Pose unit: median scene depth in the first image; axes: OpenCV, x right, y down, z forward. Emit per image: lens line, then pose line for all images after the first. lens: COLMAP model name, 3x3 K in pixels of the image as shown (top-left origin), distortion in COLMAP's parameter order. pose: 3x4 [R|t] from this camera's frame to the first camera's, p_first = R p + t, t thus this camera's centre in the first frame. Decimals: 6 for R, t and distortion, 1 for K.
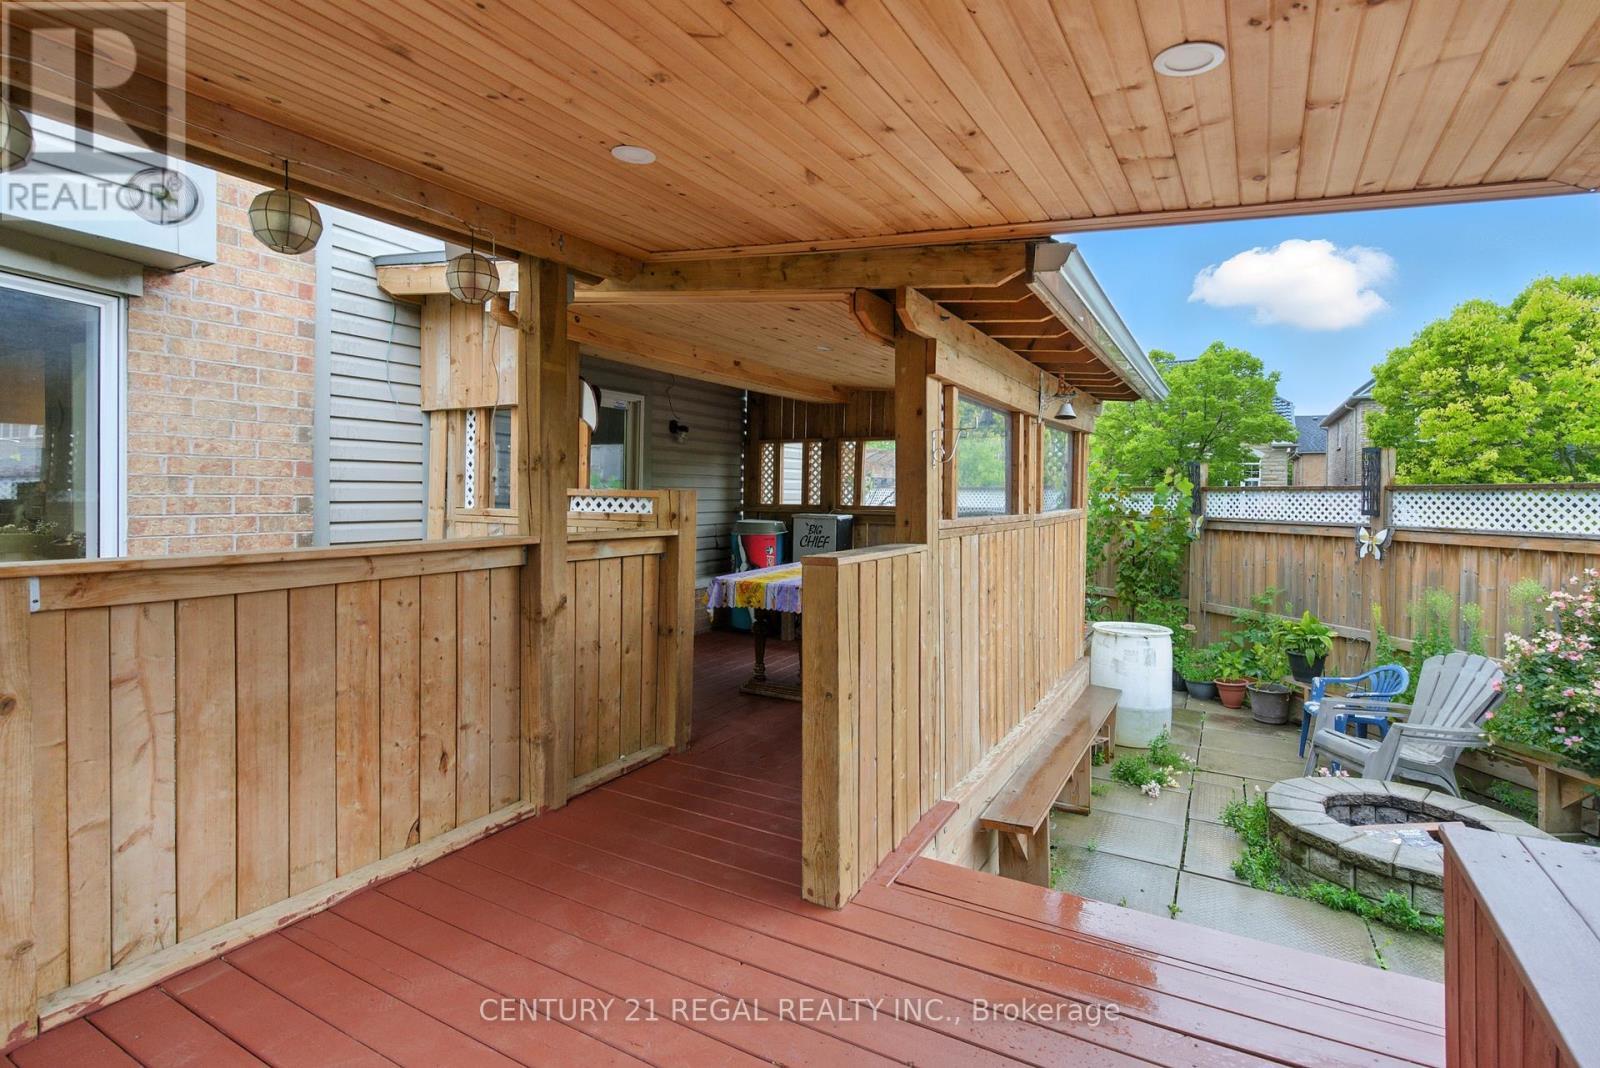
lens RADIAL K [[780.4, 0, 791.4], [0, 780.4, 491.8], [0, 0, 1]] dist [0.001281, 0.000169]
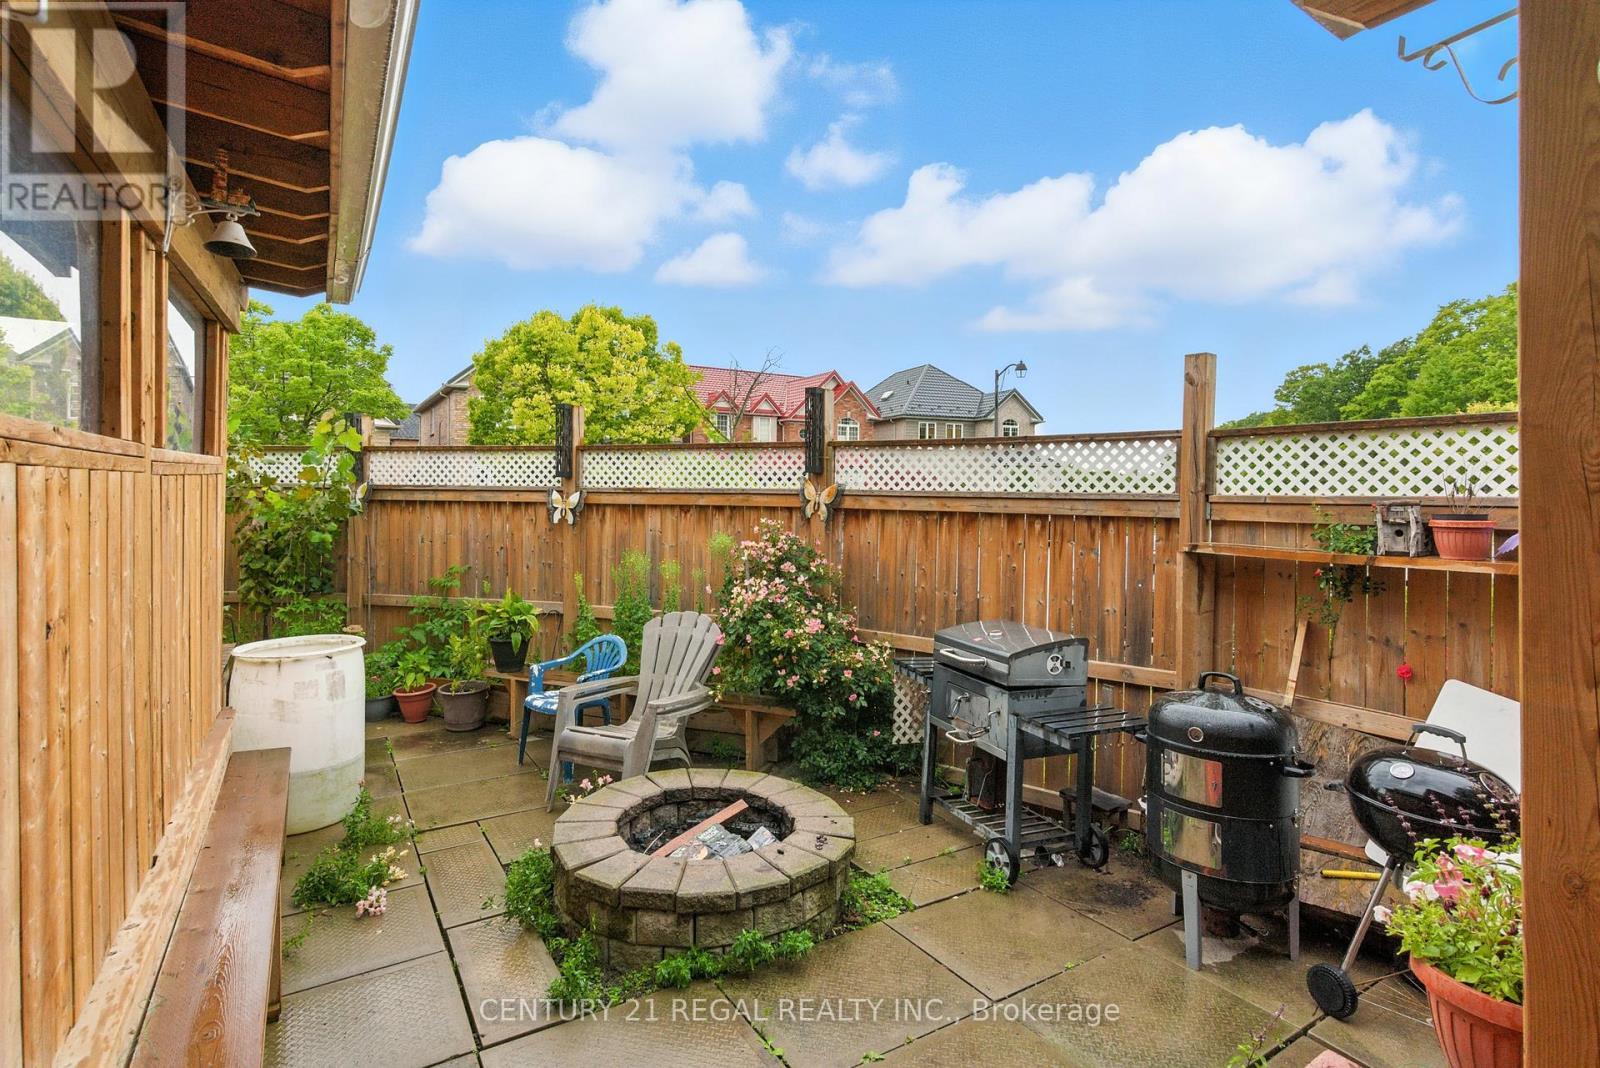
lens RADIAL K [[780.4, 0, 791.4], [0, 780.4, 491.8], [0, 0, 1]] dist [0.001281, 0.000169]
pose [[0.482262, -0.007229, 0.875997, 0.078614], [-0.005542, 0.999921, 0.011303, 0.044819], [-0.876010, -0.010306, 0.482183, 0.401249]]
